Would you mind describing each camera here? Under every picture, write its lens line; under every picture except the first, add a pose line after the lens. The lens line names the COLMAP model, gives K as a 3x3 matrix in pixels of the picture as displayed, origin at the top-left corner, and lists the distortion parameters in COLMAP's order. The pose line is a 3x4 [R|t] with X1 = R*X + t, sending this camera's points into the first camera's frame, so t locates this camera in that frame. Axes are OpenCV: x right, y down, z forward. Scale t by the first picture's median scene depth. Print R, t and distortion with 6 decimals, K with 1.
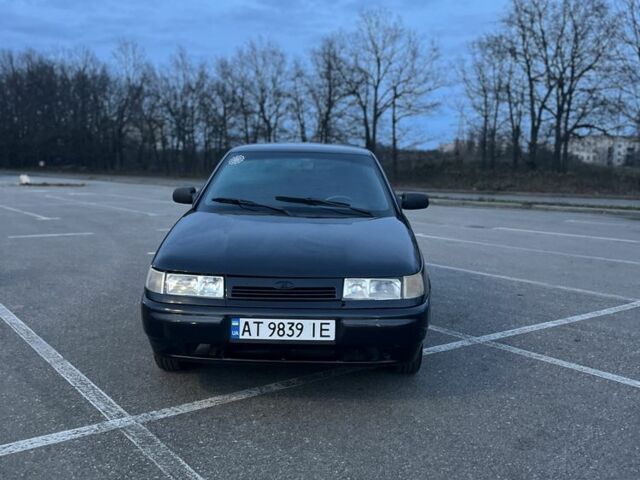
lens RADIAL K [[629.5, 0, 320.0], [0, 629.5, 240.0], [0, 0, 1]] dist [0.109242, -0.248033]
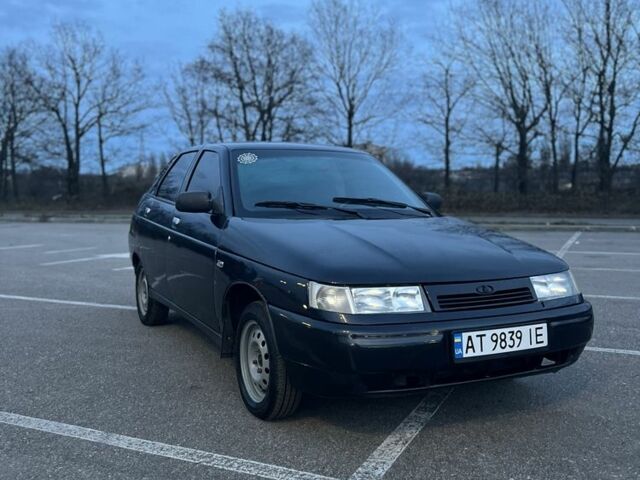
lens RADIAL K [[629.5, 0, 320.0], [0, 629.5, 240.0], [0, 0, 1]] dist [0.109242, -0.248033]
pose [[0.883285, -0.047665, 0.466408, -0.491920], [0.065625, 0.997594, -0.022331, 0.006150], [-0.464222, 0.050333, 0.884288, 0.250804]]
